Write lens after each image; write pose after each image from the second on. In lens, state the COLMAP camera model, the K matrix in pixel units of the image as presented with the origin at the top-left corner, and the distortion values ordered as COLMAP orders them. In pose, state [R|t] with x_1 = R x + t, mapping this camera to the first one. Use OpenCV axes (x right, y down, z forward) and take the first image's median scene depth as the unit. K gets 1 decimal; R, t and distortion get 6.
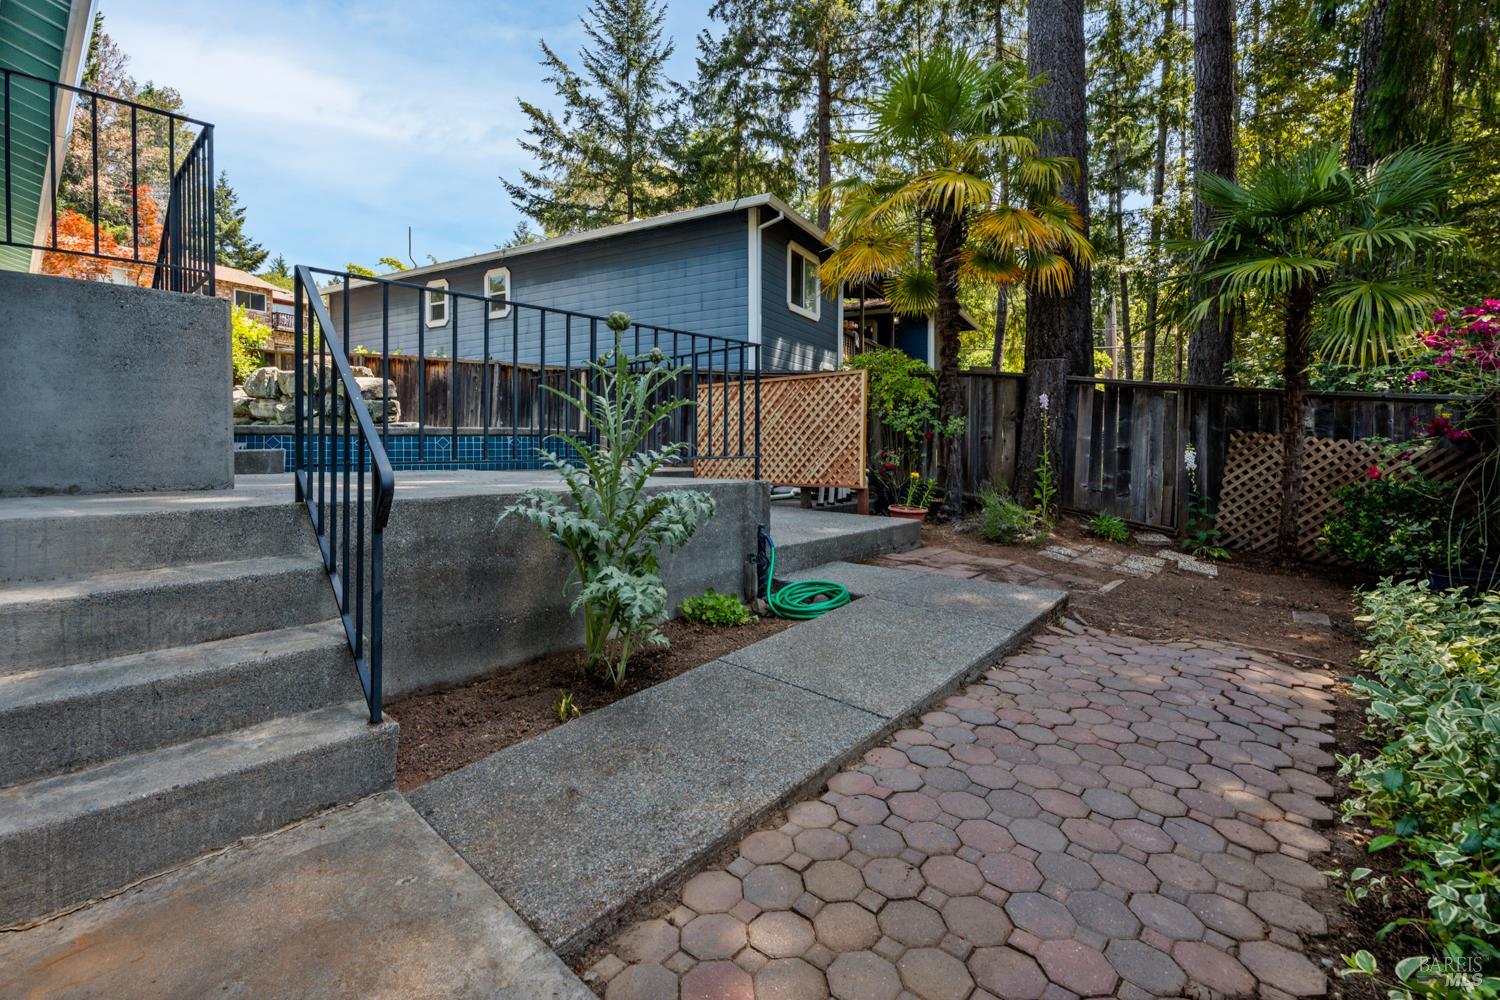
lens RADIAL K [[699.6, 0, 745.2], [0, 699.6, 466.8], [0, 0, 1]] dist [-0.003282, -0.000470]
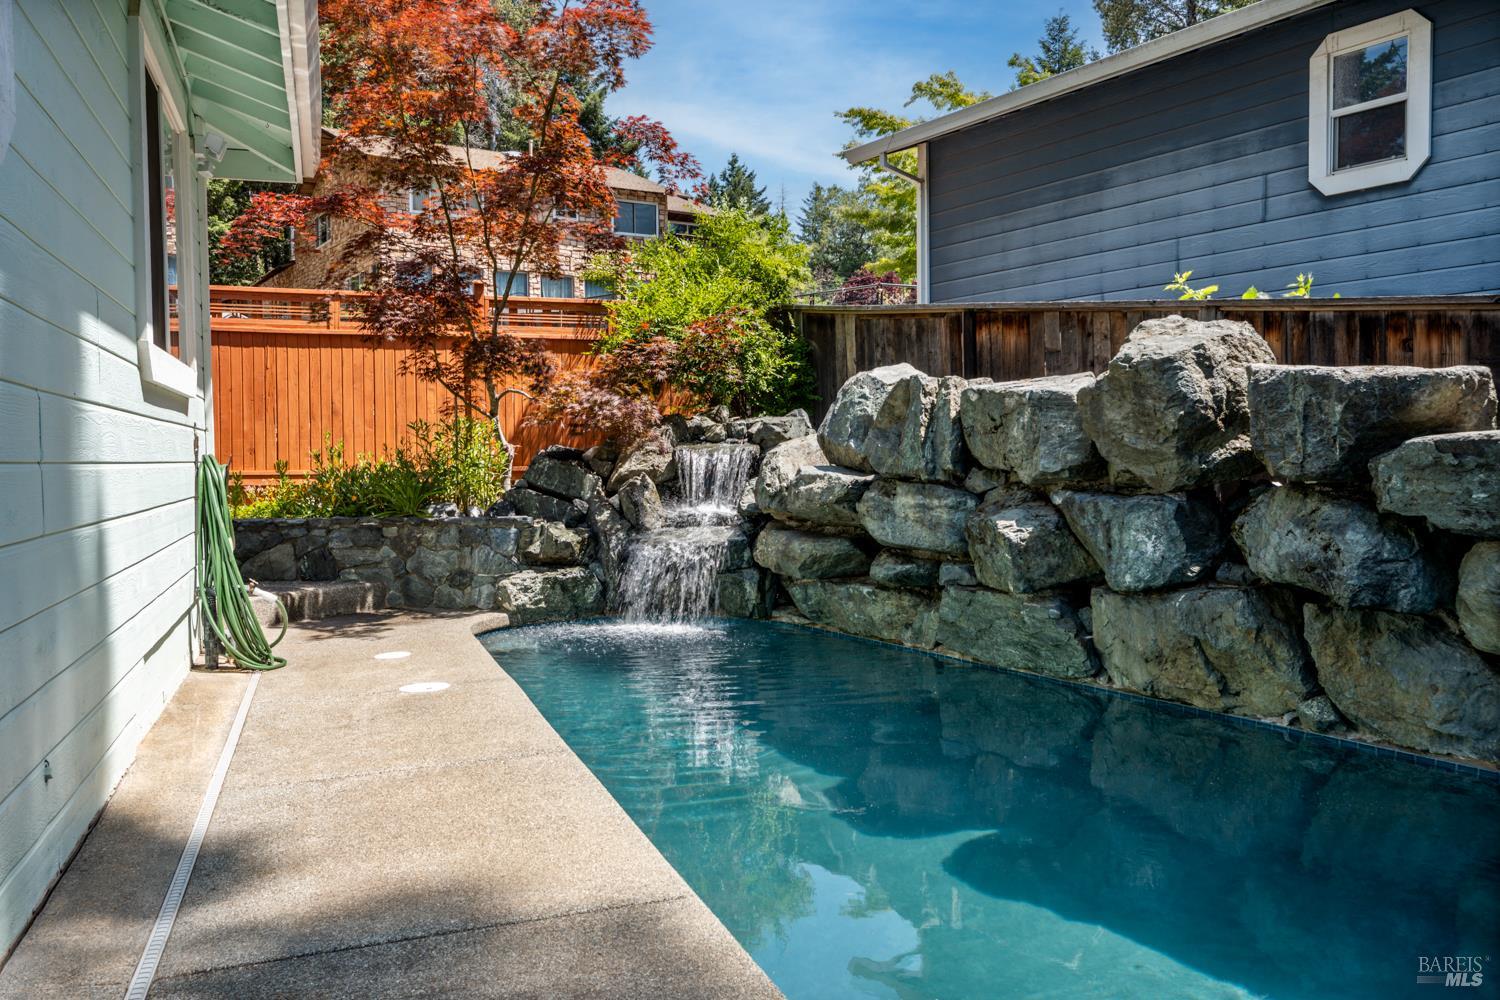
lens RADIAL K [[1225.9, 0, 750.0], [0, 1225.9, 500.0], [0, 0, 1]] dist [-0.006453, -0.000320]
pose [[0.885384, 0.011859, -0.464709, -0.227299], [-0.003192, 0.999806, 0.019433, -0.043948], [0.464850, -0.015723, 0.885250, 0.233368]]
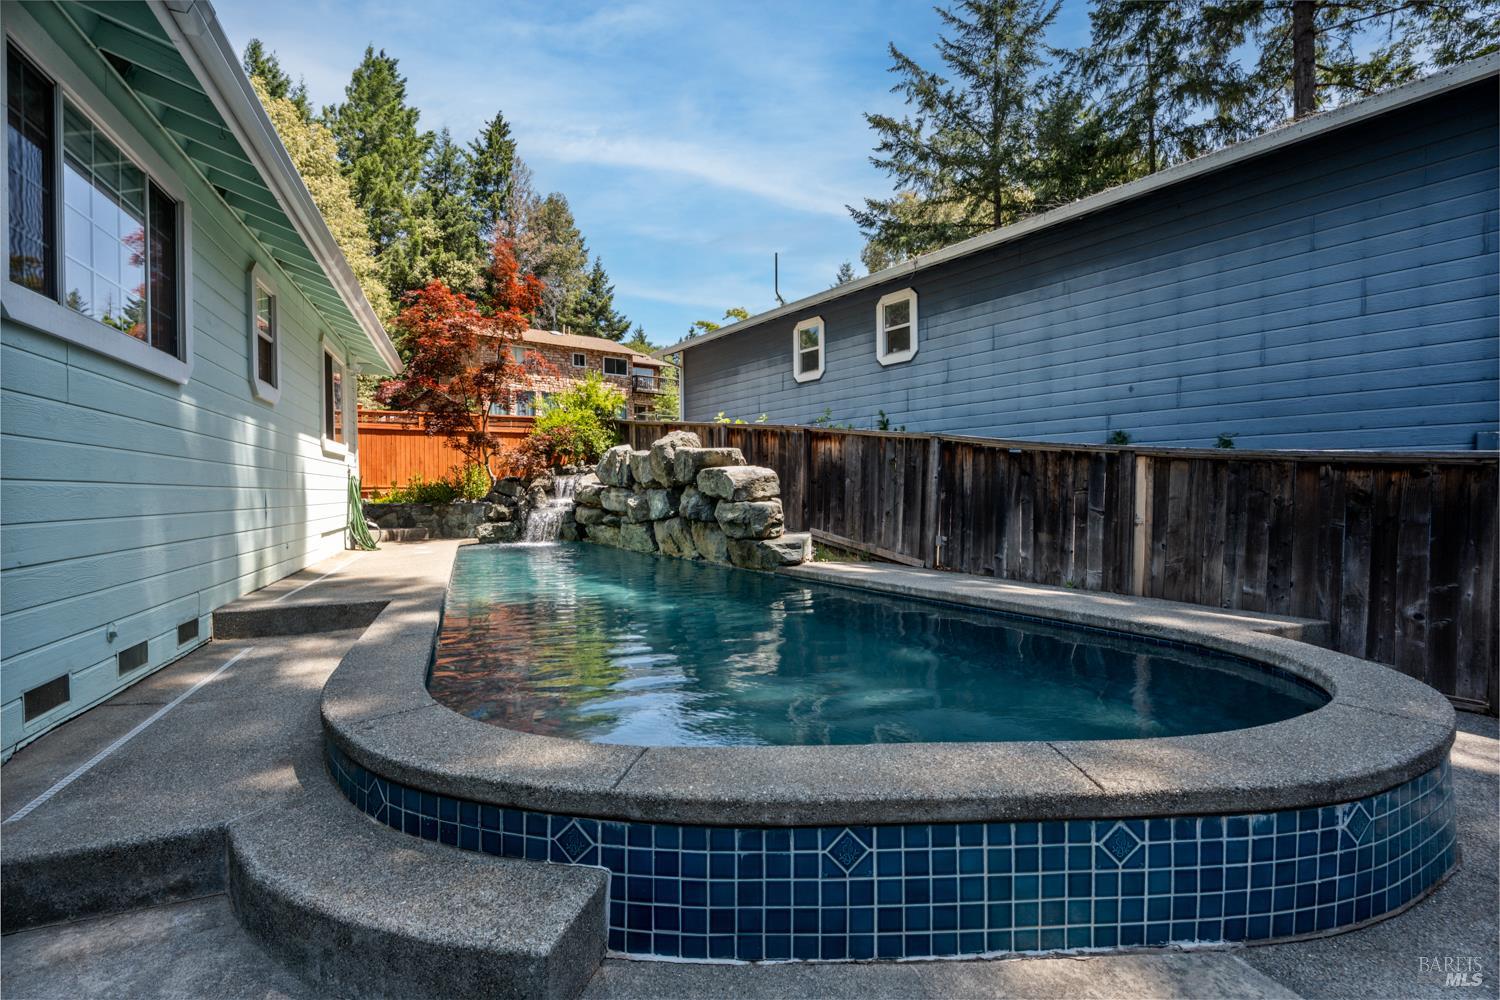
lens RADIAL K [[677.9, 0, 750.0], [0, 677.9, 500.0], [0, 0, 1]] dist [0.001554, 0.000316]
pose [[0.910614, 0.003989, -0.413239, -0.101796], [-0.005238, 0.999984, -0.001889, -0.036385], [0.413225, 0.003885, 0.910621, 0.159174]]
